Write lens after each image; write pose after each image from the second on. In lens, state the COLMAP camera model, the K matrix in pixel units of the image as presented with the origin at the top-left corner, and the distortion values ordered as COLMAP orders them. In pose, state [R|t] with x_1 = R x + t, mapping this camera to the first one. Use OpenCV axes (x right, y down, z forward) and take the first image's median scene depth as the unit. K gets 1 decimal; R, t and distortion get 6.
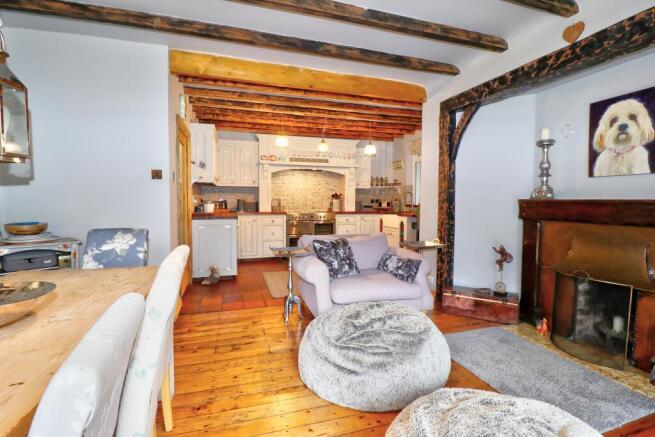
lens RADIAL K [[303.4, 0, 327.0], [0, 303.4, 216.7], [0, 0, 1]] dist [-0.008317, -0.009081]
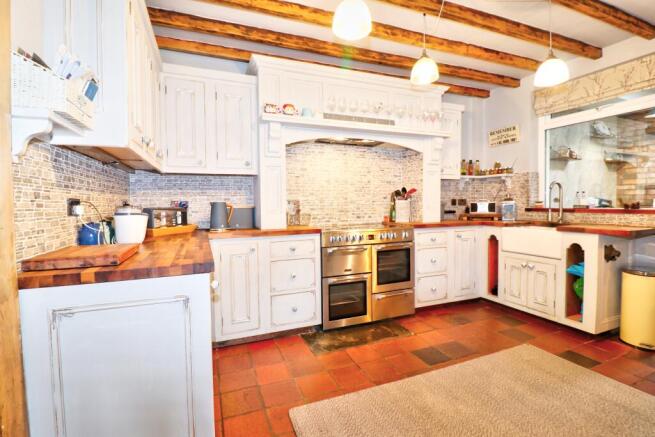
lens RADIAL K [[303.4, 0, 326.3], [0, 303.4, 217.2], [0, 0, 1]] dist [-0.008317, -0.009081]
pose [[0.996505, -0.020502, 0.080976, -0.162565], [0.021138, 0.999752, -0.007005, -0.029252], [-0.080812, 0.008692, 0.996691, 0.543017]]
